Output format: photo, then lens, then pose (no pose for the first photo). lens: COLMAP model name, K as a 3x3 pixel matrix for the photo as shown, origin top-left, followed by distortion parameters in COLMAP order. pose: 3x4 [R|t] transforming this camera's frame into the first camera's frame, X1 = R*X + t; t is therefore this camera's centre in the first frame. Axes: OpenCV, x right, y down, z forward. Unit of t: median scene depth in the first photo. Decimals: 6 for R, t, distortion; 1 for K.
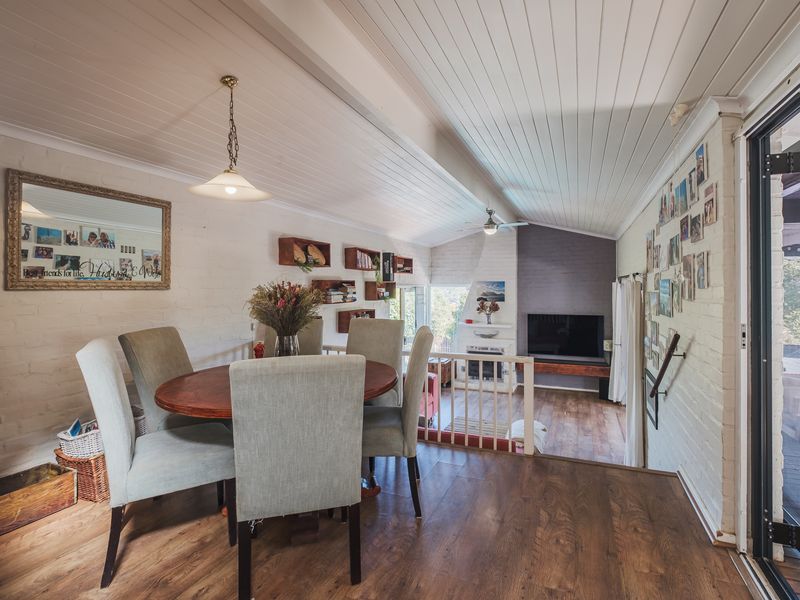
lens RADIAL K [[390.1, 0, 405.4], [0, 390.1, 283.9], [0, 0, 1]] dist [-0.004196, -0.001942]
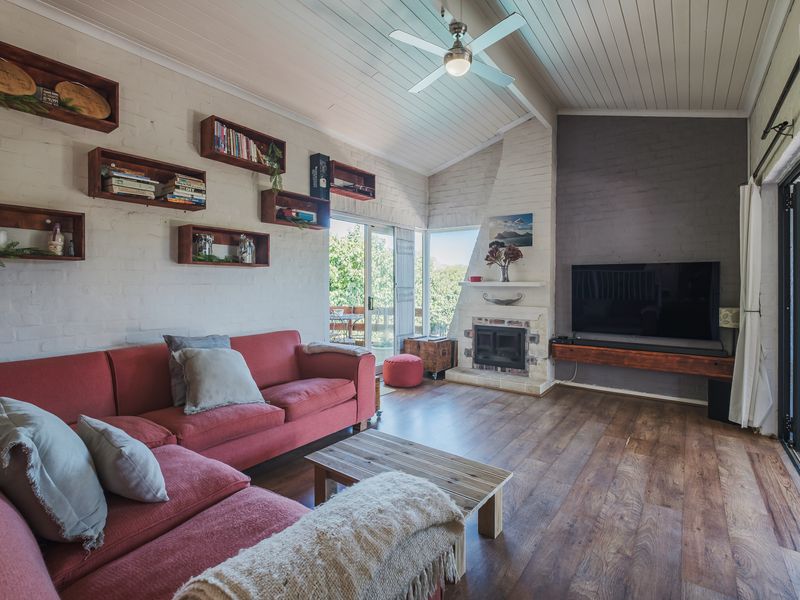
lens RADIAL K [[390.1, 0, 389.5], [0, 390.1, 277.4], [0, 0, 1]] dist [-0.004196, -0.001942]
pose [[0.971739, 0.006968, -0.235955, 0.200887], [-0.007797, 0.999966, -0.002581, 0.109490], [0.235929, 0.004348, 0.971761, 0.387665]]
